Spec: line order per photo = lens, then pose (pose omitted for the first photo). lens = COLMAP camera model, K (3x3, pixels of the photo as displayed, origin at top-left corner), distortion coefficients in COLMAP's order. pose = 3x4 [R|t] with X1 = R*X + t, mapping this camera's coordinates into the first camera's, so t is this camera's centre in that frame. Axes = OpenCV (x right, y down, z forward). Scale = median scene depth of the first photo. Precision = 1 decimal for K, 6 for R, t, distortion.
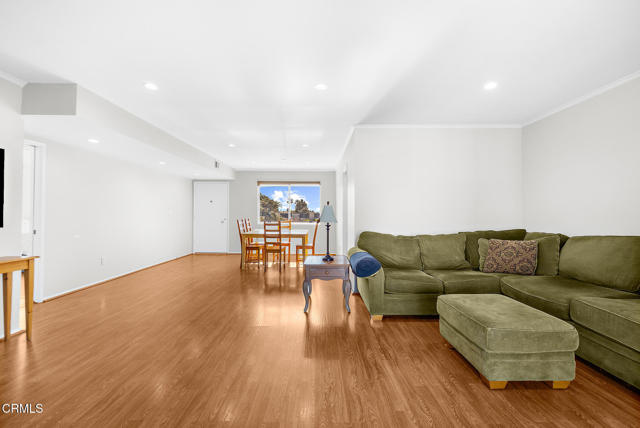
lens RADIAL K [[270.9, 0, 318.2], [0, 270.9, 213.7], [0, 0, 1]] dist [0.000101, 0.000031]
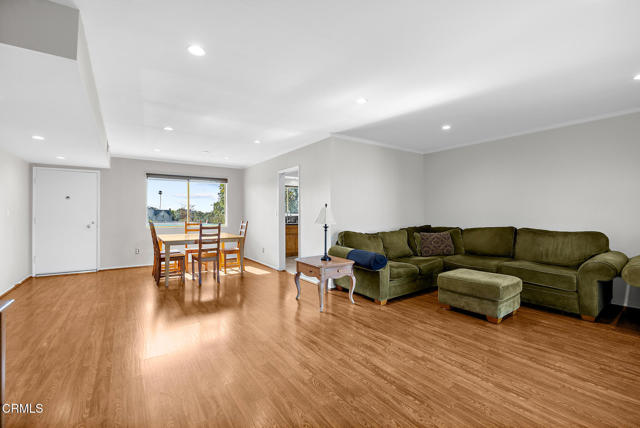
lens RADIAL K [[277.2, 0, 319.3], [0, 277.2, 211.5], [0, 0, 1]] dist [-0.013089, 0.000121]
pose [[0.818107, -0.000144, 0.575066, -0.577118], [0.002567, 0.999991, -0.003401, -0.011699], [-0.575060, 0.004258, 0.818100, 0.128608]]
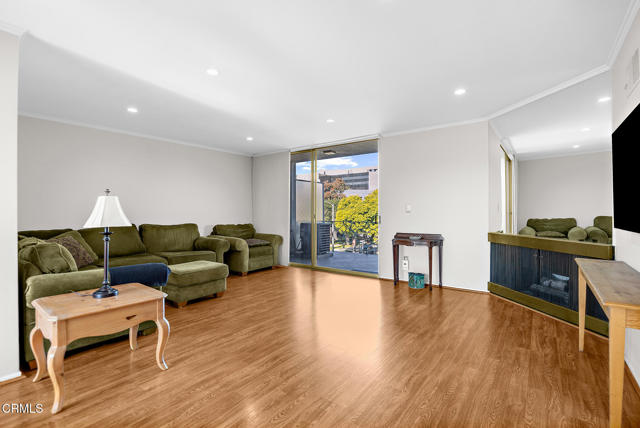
lens RADIAL K [[299.6, 0, 317.6], [0, 299.6, 211.0], [0, 0, 1]] dist [-0.016653, -0.000459]
pose [[-0.798056, 0.003907, 0.602570, -0.648314], [0.003119, 0.999992, -0.002352, 0.001634], [-0.602575, 0.000002, -0.798062, 1.168015]]
